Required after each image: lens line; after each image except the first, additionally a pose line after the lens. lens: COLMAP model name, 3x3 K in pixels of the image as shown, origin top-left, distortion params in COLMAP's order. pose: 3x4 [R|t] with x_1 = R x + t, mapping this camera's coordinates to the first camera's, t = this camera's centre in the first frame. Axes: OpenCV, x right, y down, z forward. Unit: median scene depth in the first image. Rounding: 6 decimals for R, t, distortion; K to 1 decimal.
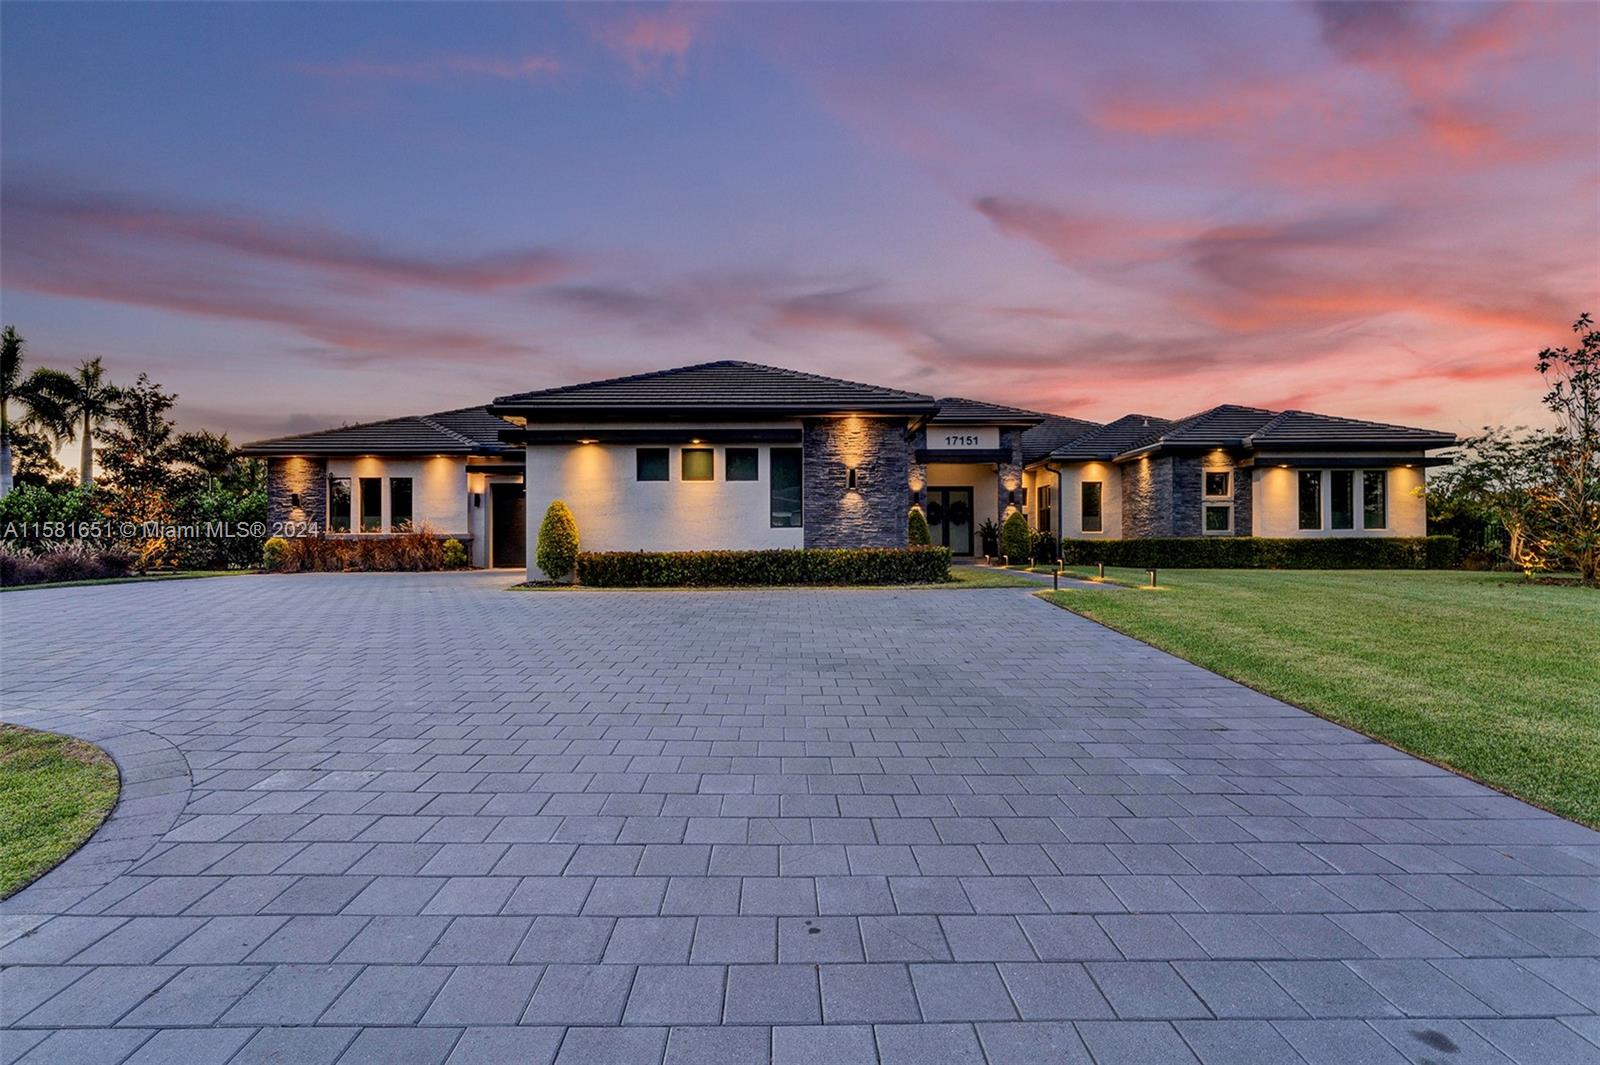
lens RADIAL K [[754.6, 0, 800.0], [0, 754.6, 532.5], [0, 0, 1]] dist [0.000746, 0.000061]
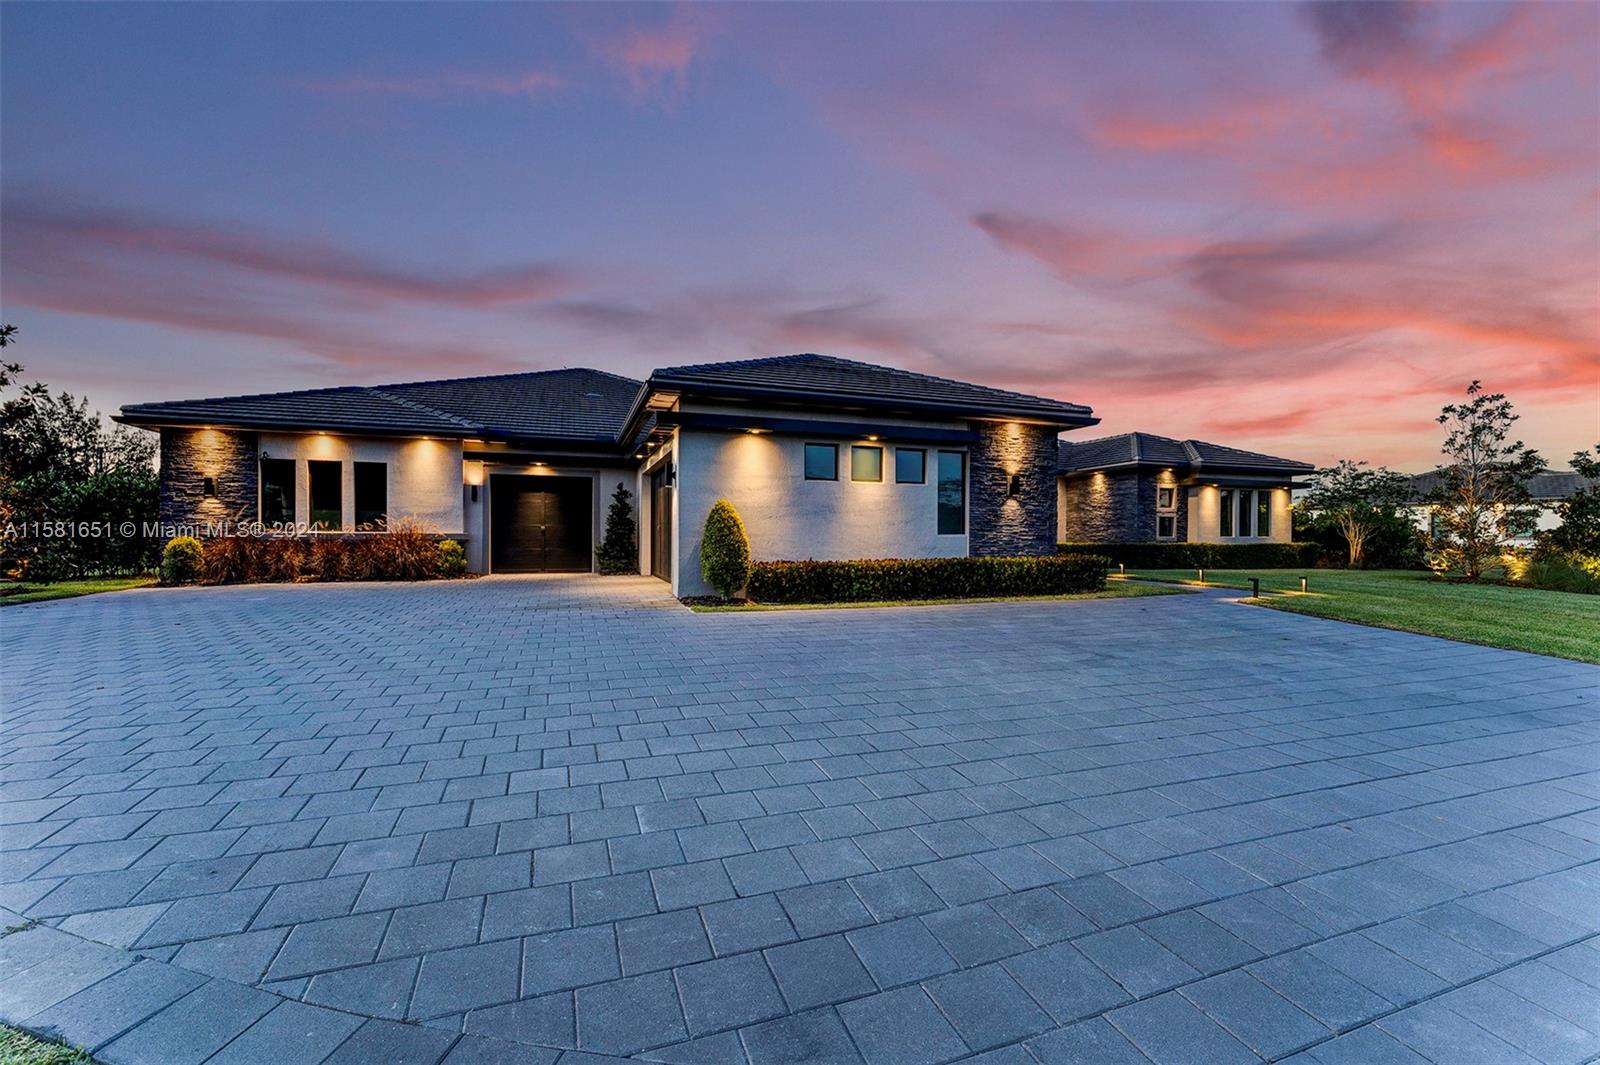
lens RADIAL K [[667.8, 0, 800.0], [0, 667.8, 532.5], [0, 0, 1]] dist [-0.004258, -0.000182]
pose [[0.943732, 0.009765, 0.330567, -0.348734], [-0.011876, 0.999920, 0.004366, -0.007594], [-0.330498, -0.008046, 0.943772, 0.197991]]
